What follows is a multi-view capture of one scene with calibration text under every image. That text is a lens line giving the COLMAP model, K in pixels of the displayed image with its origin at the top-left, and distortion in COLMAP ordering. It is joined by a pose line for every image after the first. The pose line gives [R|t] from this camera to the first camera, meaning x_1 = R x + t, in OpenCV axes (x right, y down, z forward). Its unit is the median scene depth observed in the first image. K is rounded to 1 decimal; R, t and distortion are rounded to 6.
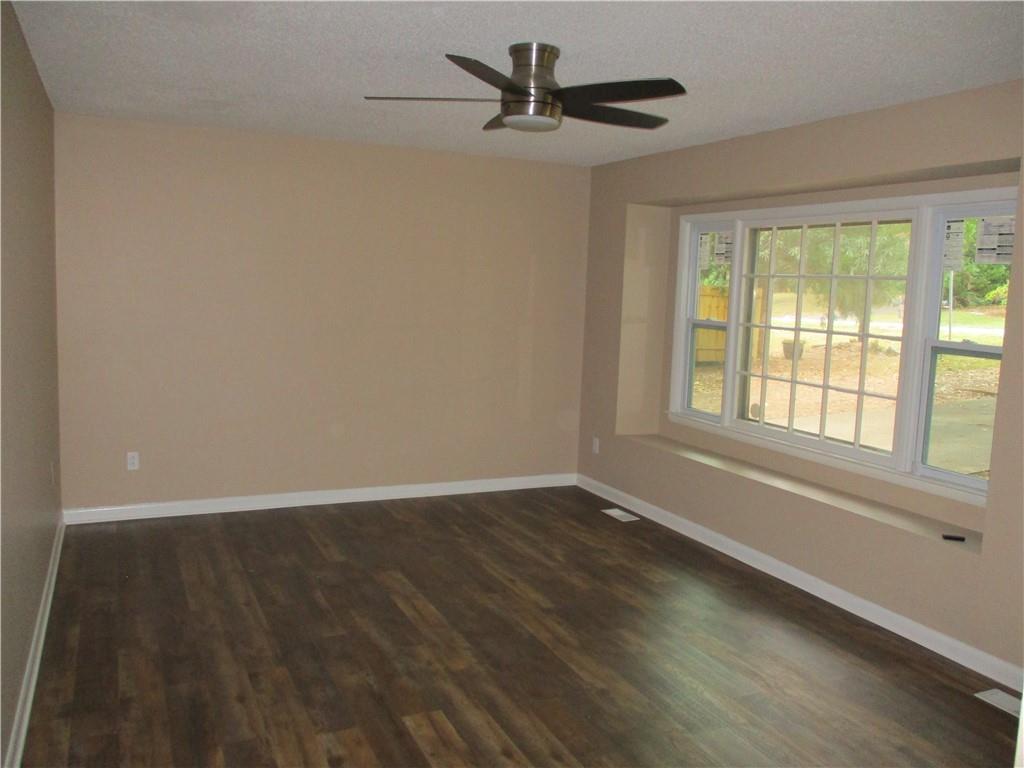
lens RADIAL K [[852.0, 0, 512.0], [0, 852.0, 384.0], [0, 0, 1]] dist [-0.000889, -0.001132]
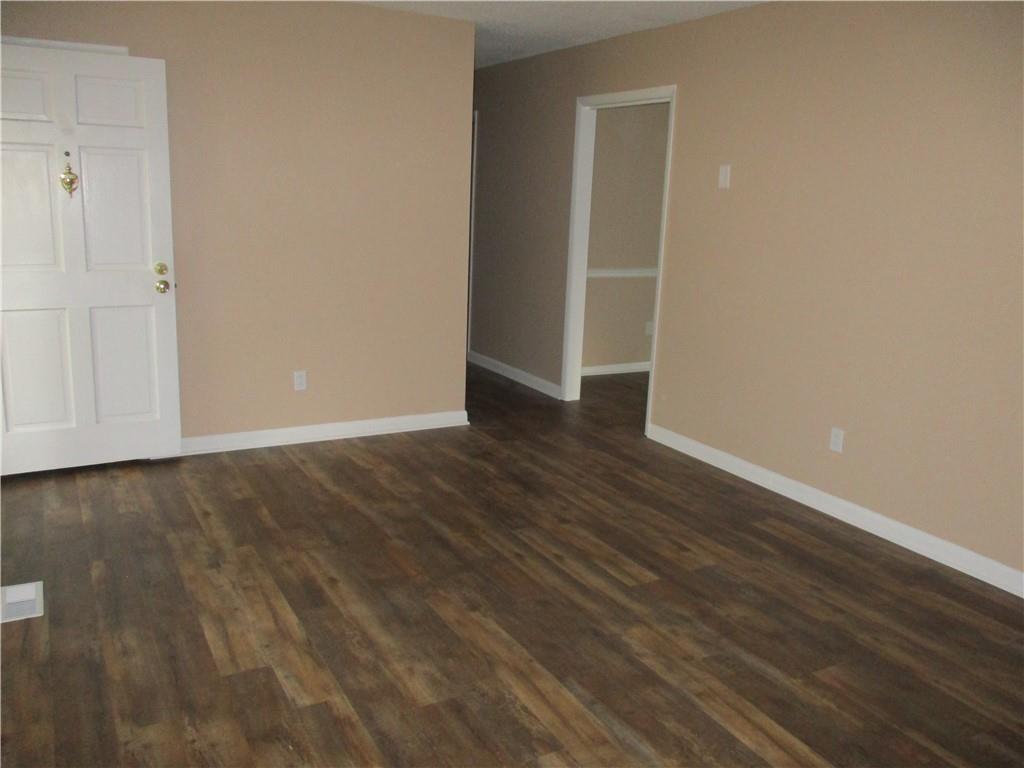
lens RADIAL K [[852.0, 0, 512.0], [0, 852.0, 384.0], [0, 0, 1]] dist [-0.000889, -0.001132]
pose [[-0.994630, -0.059161, -0.084913, 0.146621], [-0.084152, 0.939920, 0.330860, -0.168518], [0.060238, 0.336229, -0.939852, 1.657057]]
